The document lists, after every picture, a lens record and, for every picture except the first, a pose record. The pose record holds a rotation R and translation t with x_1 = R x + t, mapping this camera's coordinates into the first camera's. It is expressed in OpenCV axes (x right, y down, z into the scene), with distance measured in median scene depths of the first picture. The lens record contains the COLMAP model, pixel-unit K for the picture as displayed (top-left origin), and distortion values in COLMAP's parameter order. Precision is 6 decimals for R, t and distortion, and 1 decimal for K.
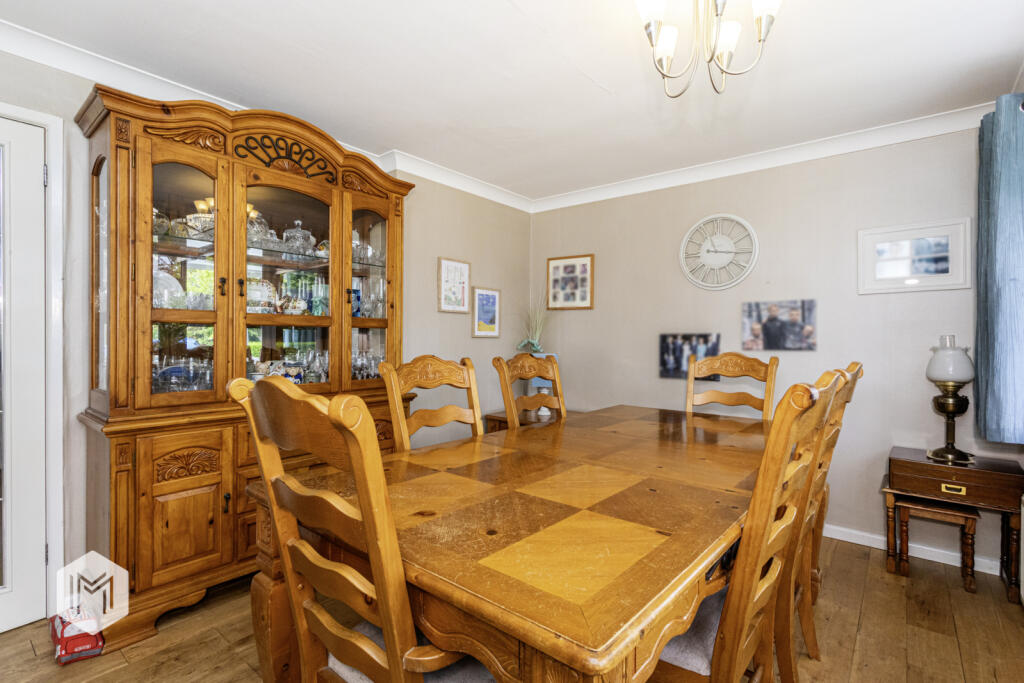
lens RADIAL K [[484.4, 0, 512.1], [0, 484.4, 344.1], [0, 0, 1]] dist [0.005025, 0.002596]
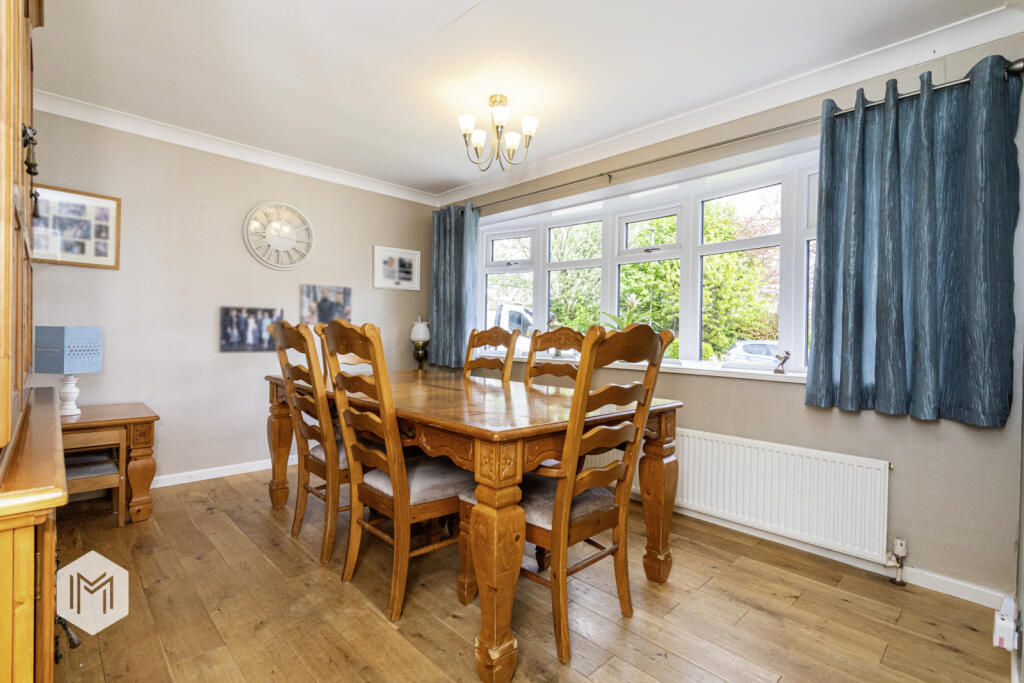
lens RADIAL K [[484.4, 0, 511.9], [0, 484.4, 336.0], [0, 0, 1]] dist [0.005025, 0.002596]
pose [[0.113178, -0.009599, 0.993528, -0.616205], [-0.003796, 0.999942, 0.010094, 0.026647], [-0.993567, -0.004914, 0.113135, 0.331459]]
